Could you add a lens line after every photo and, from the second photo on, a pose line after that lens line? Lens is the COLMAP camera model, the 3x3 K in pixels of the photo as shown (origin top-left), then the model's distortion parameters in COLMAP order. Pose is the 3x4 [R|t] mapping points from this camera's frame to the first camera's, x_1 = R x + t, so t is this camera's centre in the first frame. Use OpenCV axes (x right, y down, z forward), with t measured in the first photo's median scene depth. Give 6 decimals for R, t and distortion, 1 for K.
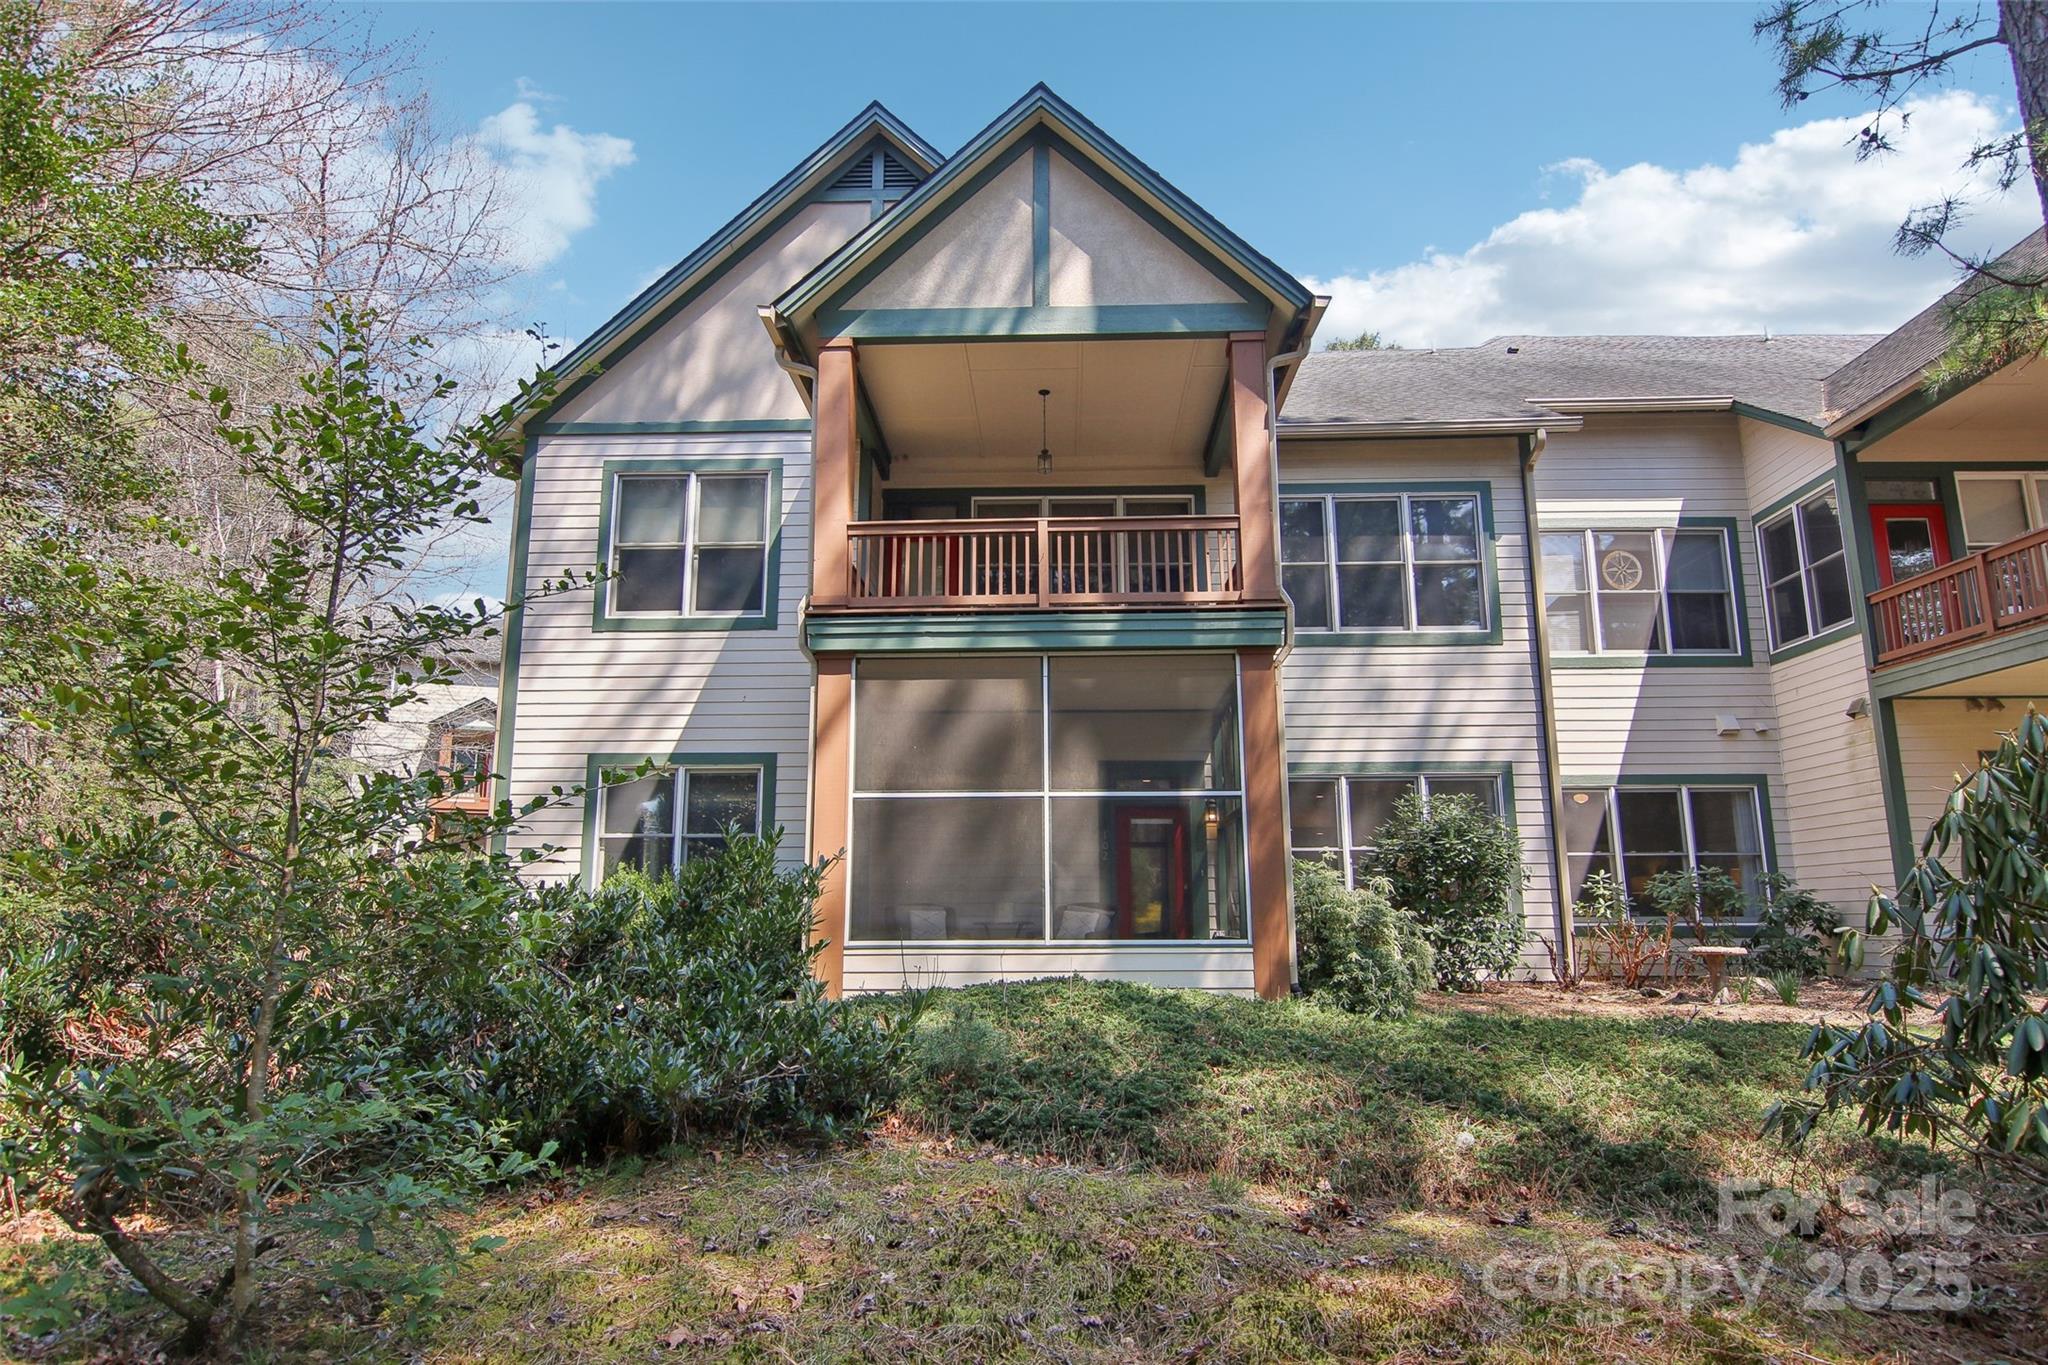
lens RADIAL K [[1155.0, 0, 1026.8], [0, 1155.0, 696.1], [0, 0, 1]] dist [0.001045, -0.015920]
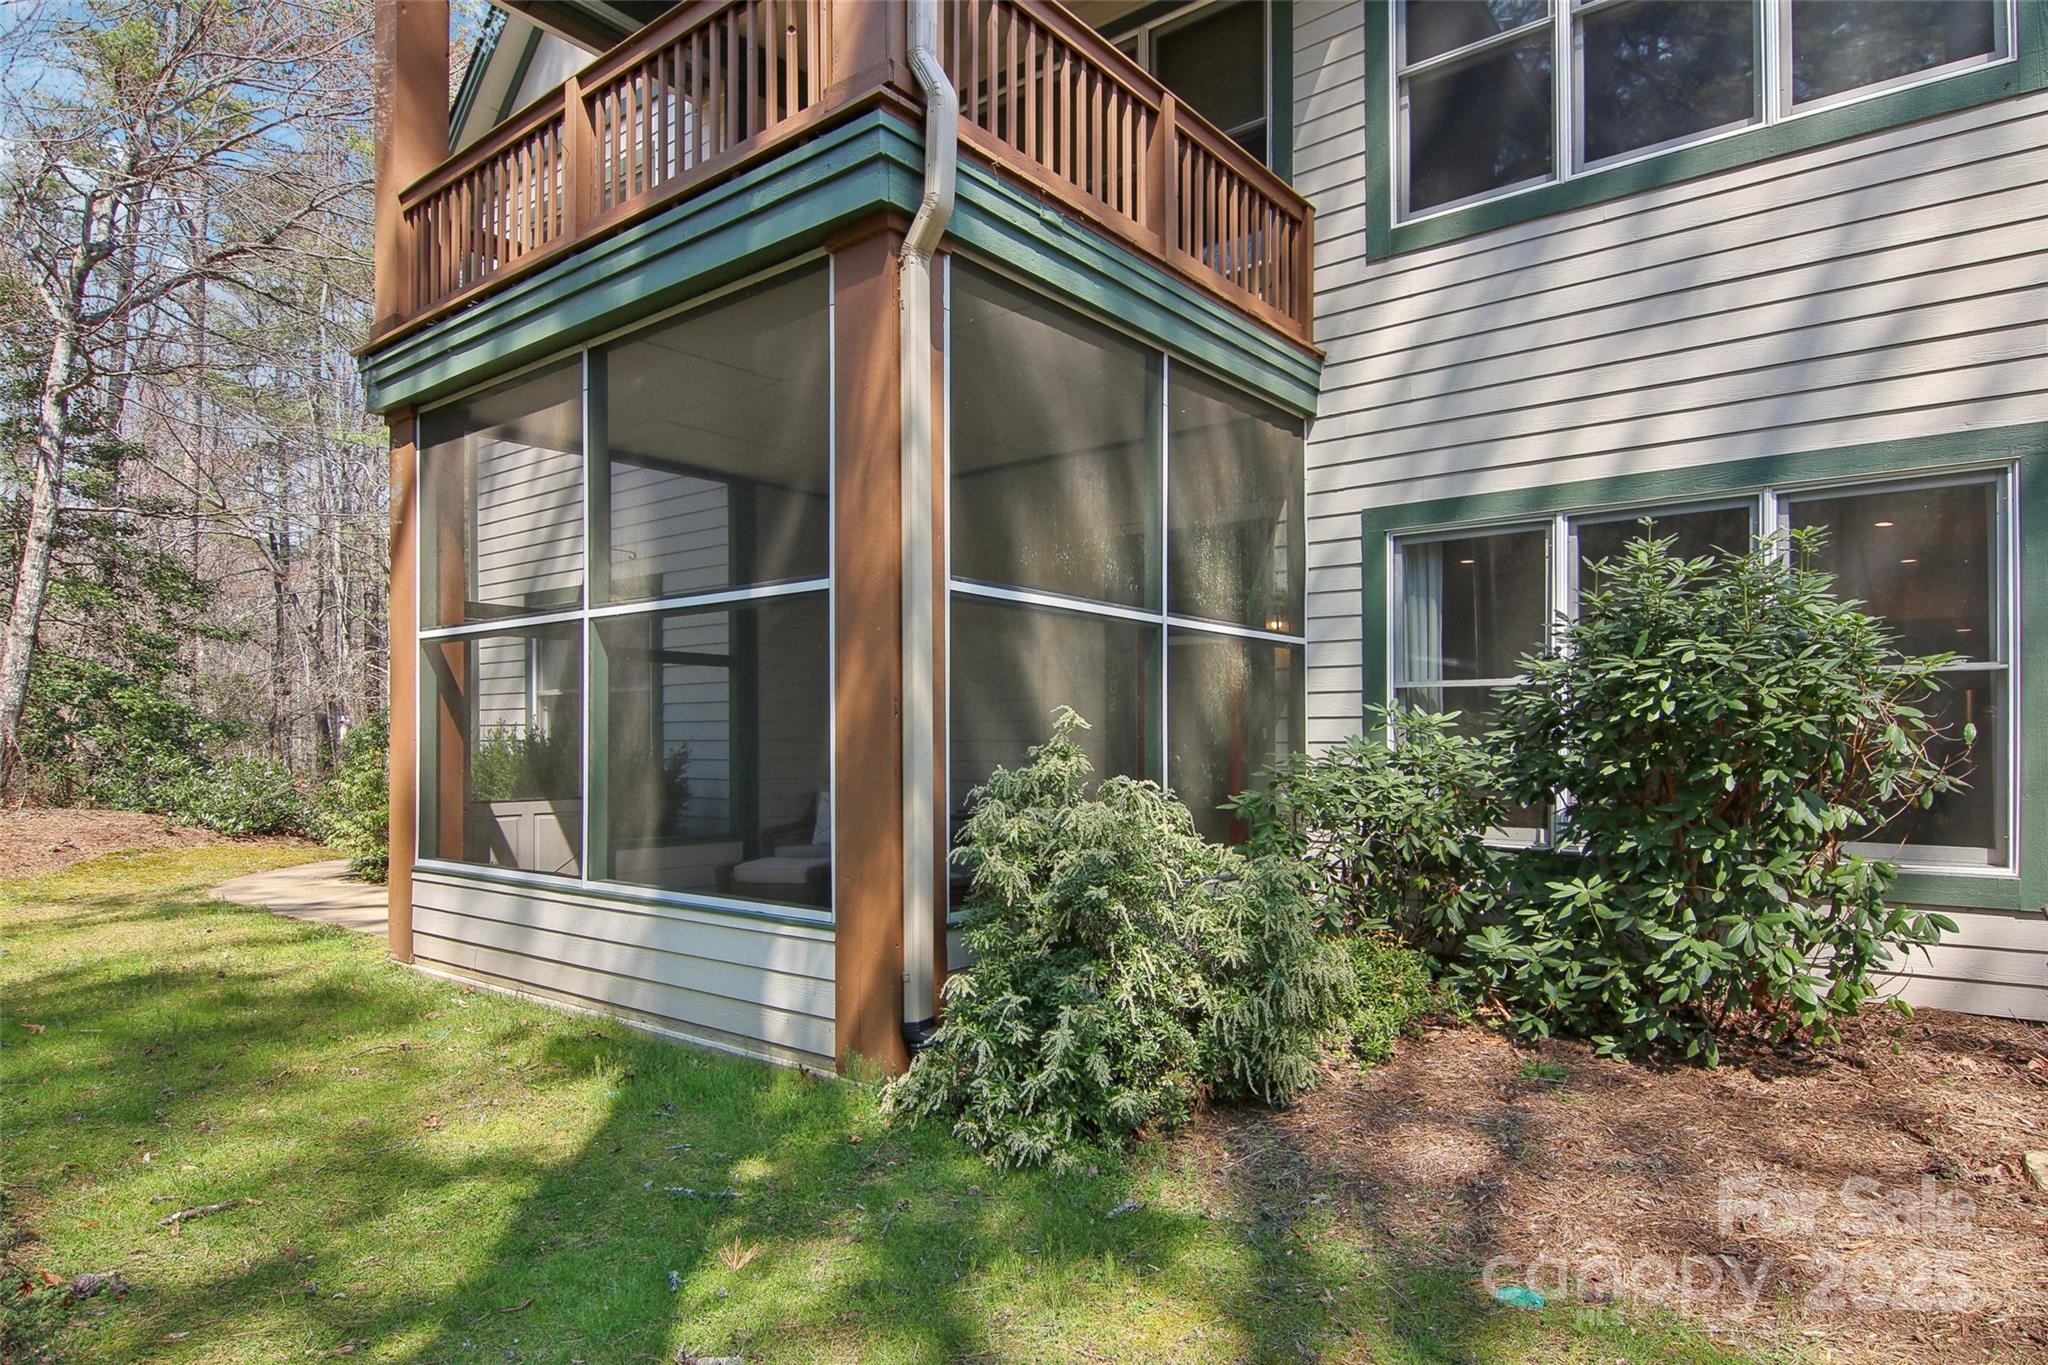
lens RADIAL K [[1156.9, 0, 1031.5], [0, 1156.9, 723.6], [0, 0, 1]] dist [0.003529, -0.016592]
pose [[0.796254, -0.006037, -0.604932, 0.394133], [0.112431, 0.984006, 0.138170, 0.066608], [0.594423, -0.178031, 0.784198, 0.545051]]
